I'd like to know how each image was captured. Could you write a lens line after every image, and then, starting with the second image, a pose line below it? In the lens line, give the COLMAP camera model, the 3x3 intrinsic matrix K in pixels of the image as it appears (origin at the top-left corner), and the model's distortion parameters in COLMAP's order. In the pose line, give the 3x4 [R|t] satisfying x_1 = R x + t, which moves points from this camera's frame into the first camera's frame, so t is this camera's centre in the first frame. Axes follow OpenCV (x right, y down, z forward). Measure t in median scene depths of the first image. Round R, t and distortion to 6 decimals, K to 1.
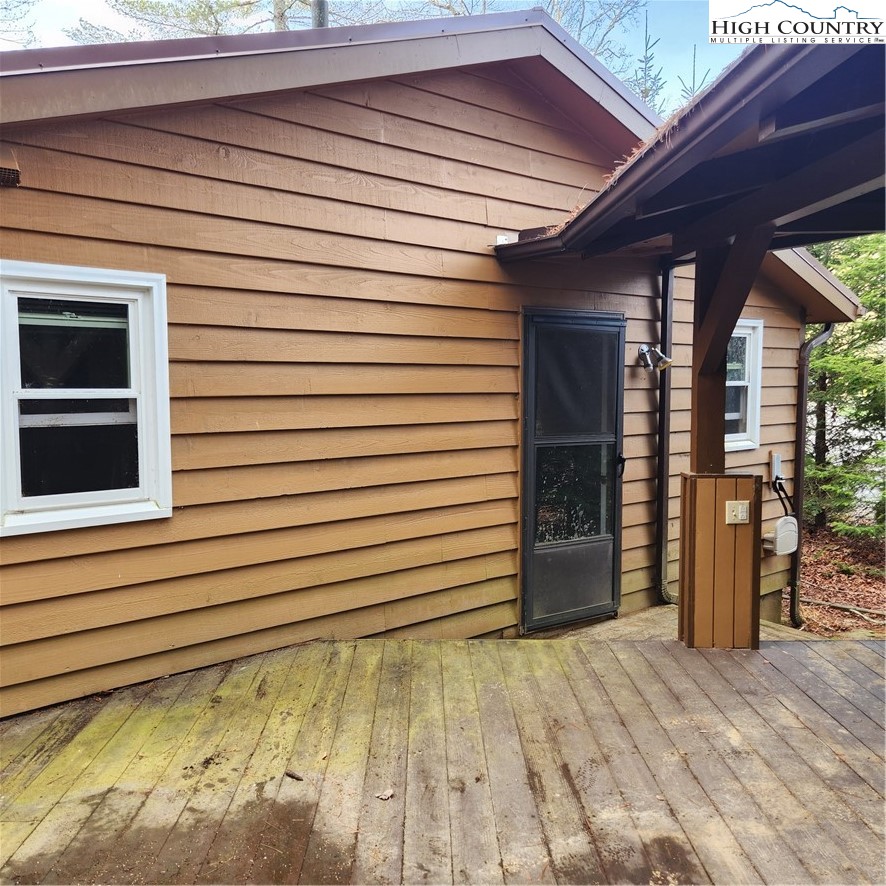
lens RADIAL K [[783.1, 0, 435.6], [0, 783.1, 429.6], [0, 0, 1]] dist [0.086402, -0.063076]
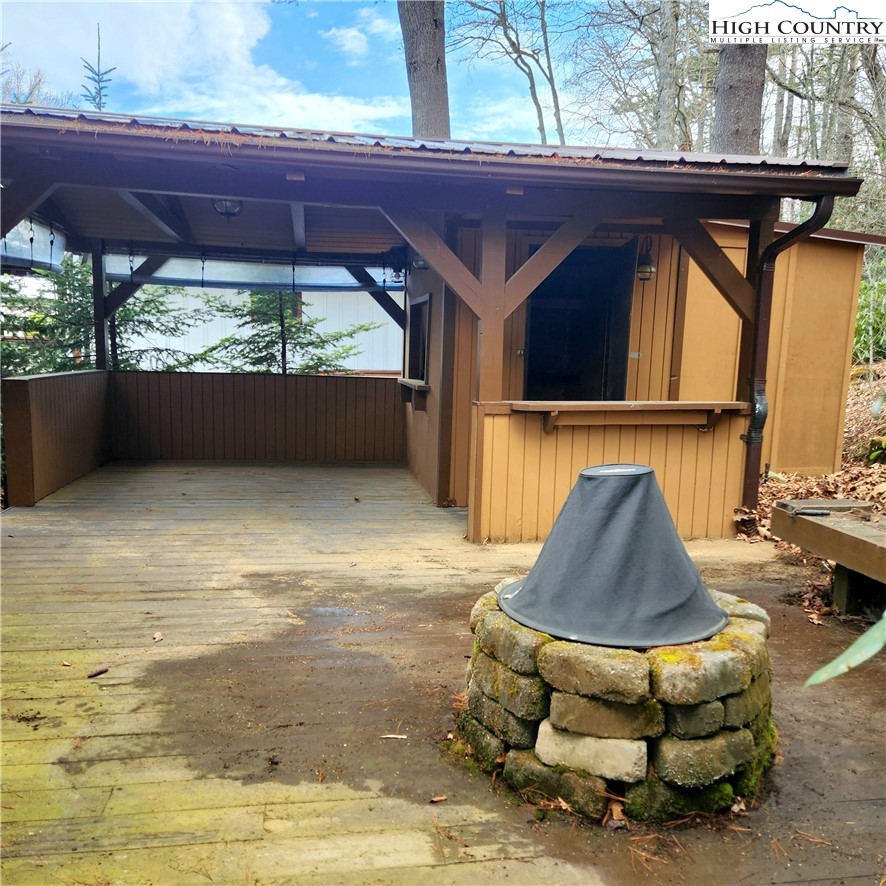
lens RADIAL K [[783.7, 0, 444.9], [0, 783.7, 440.2], [0, 0, 1]] dist [0.081651, -0.066852]
pose [[-0.140850, -0.112382, 0.983632, -1.066242], [0.042575, 0.991930, 0.119427, 0.033317], [-0.989115, 0.058700, -0.134929, 0.602571]]
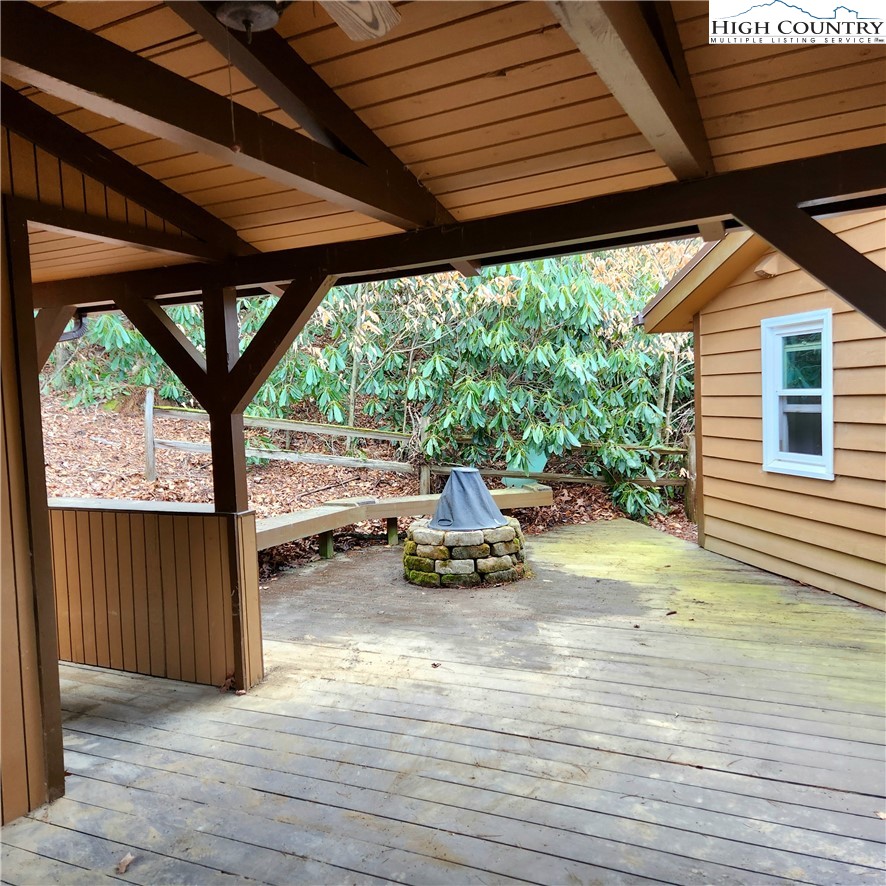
lens RADIAL K [[783.1, 0, 435.6], [0, 783.1, 429.6], [0, 0, 1]] dist [0.086402, -0.063076]
pose [[-0.467269, 0.061852, -0.881949, 1.407648], [-0.017334, 0.996717, 0.079084, -0.090531], [0.883945, 0.052242, -0.464663, 1.177532]]
